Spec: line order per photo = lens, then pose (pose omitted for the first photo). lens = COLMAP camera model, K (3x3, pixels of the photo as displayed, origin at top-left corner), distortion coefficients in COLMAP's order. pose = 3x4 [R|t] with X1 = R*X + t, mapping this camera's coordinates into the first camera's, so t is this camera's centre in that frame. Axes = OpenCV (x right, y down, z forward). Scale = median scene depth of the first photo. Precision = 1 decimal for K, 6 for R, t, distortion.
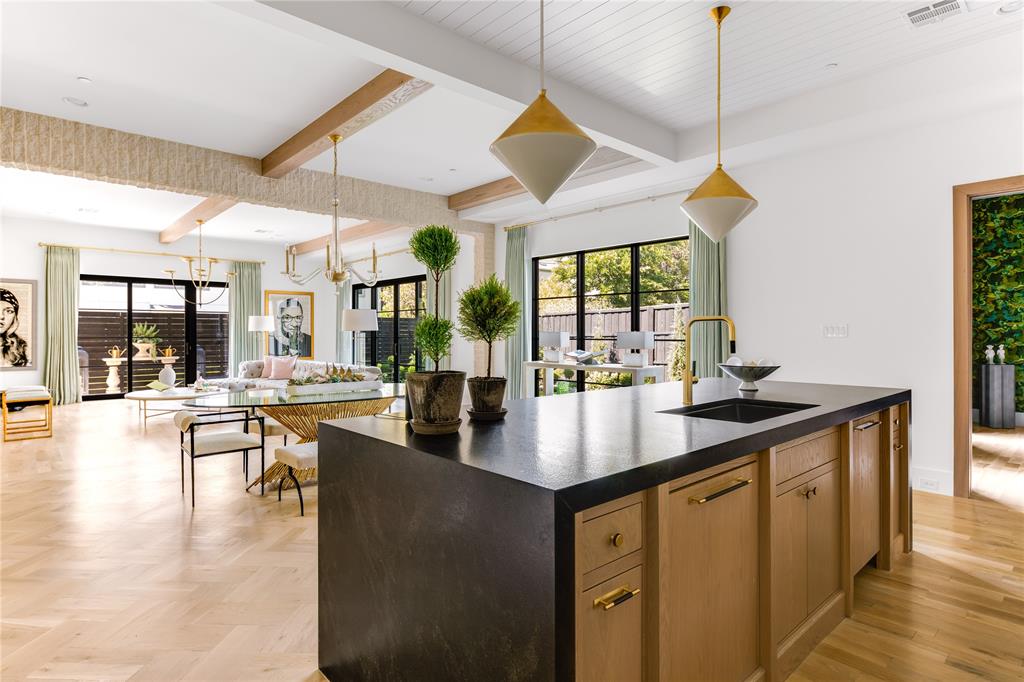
lens RADIAL K [[545.9, 0, 512.0], [0, 545.9, 330.4], [0, 0, 1]] dist [0.005884, -0.003569]
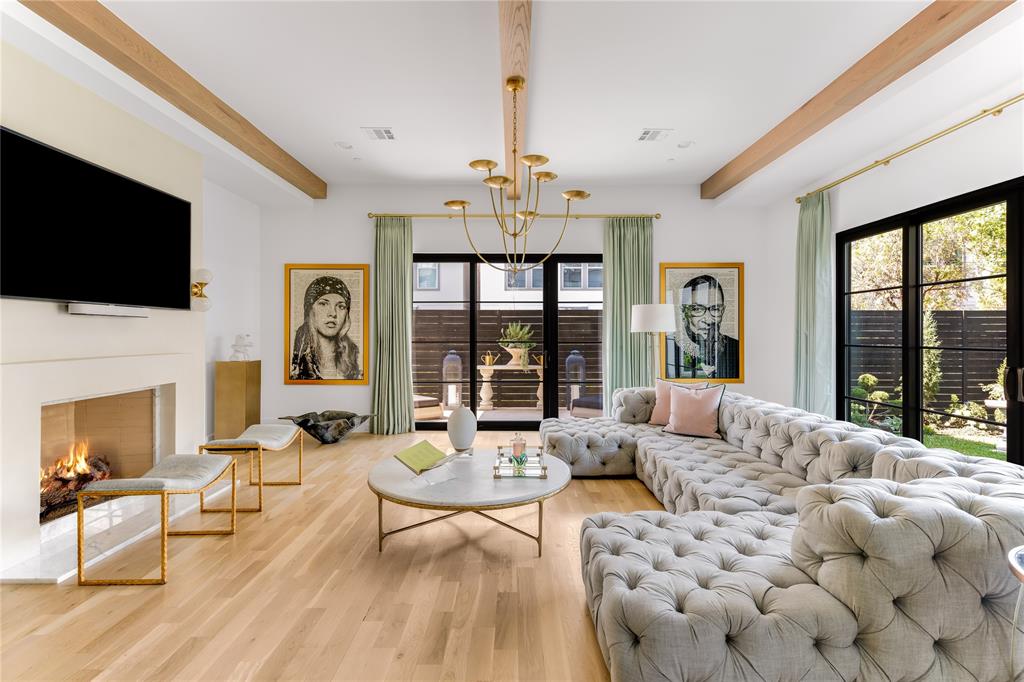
lens RADIAL K [[482.3, 0, 512.6], [0, 482.3, 333.2], [0, 0, 1]] dist [0.010682, 0.000139]
pose [[0.742696, -0.000339, -0.669628, -0.285127], [0.001657, 0.999998, 0.001330, 0.001541], [0.669626, -0.002097, 0.742695, 0.653561]]
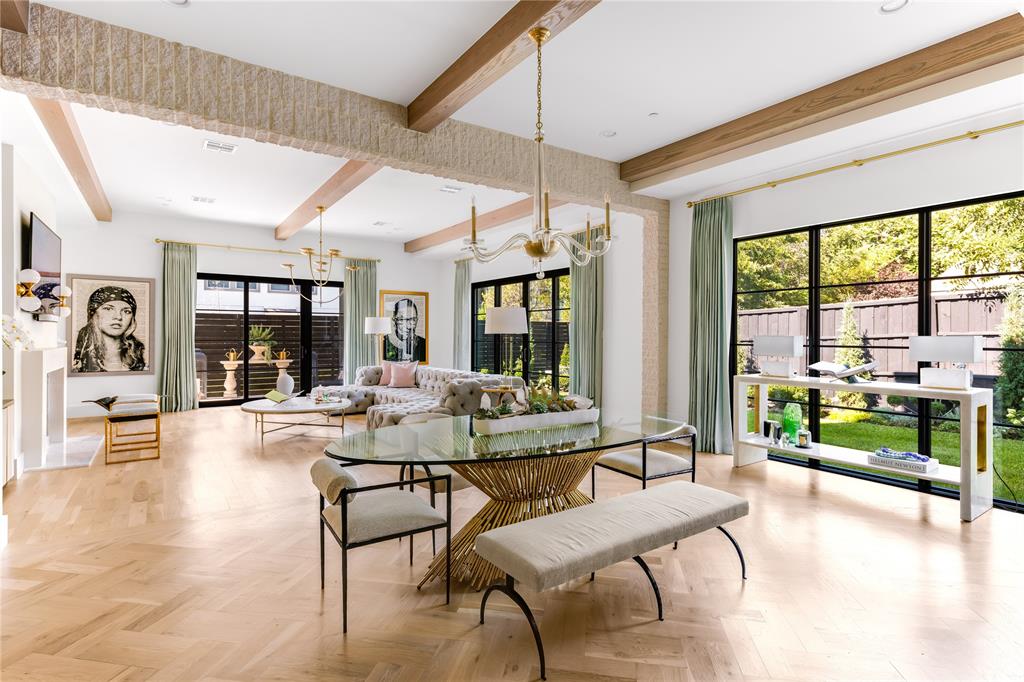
lens RADIAL K [[511.1, 0, 512.5], [0, 511.1, 334.9], [0, 0, 1]] dist [0.010513, 0.001005]
pose [[0.991521, 0.003907, -0.129889, -0.145825], [-0.003721, 0.999992, 0.001672, 0.001020], [0.129895, -0.001175, 0.991527, 0.208224]]
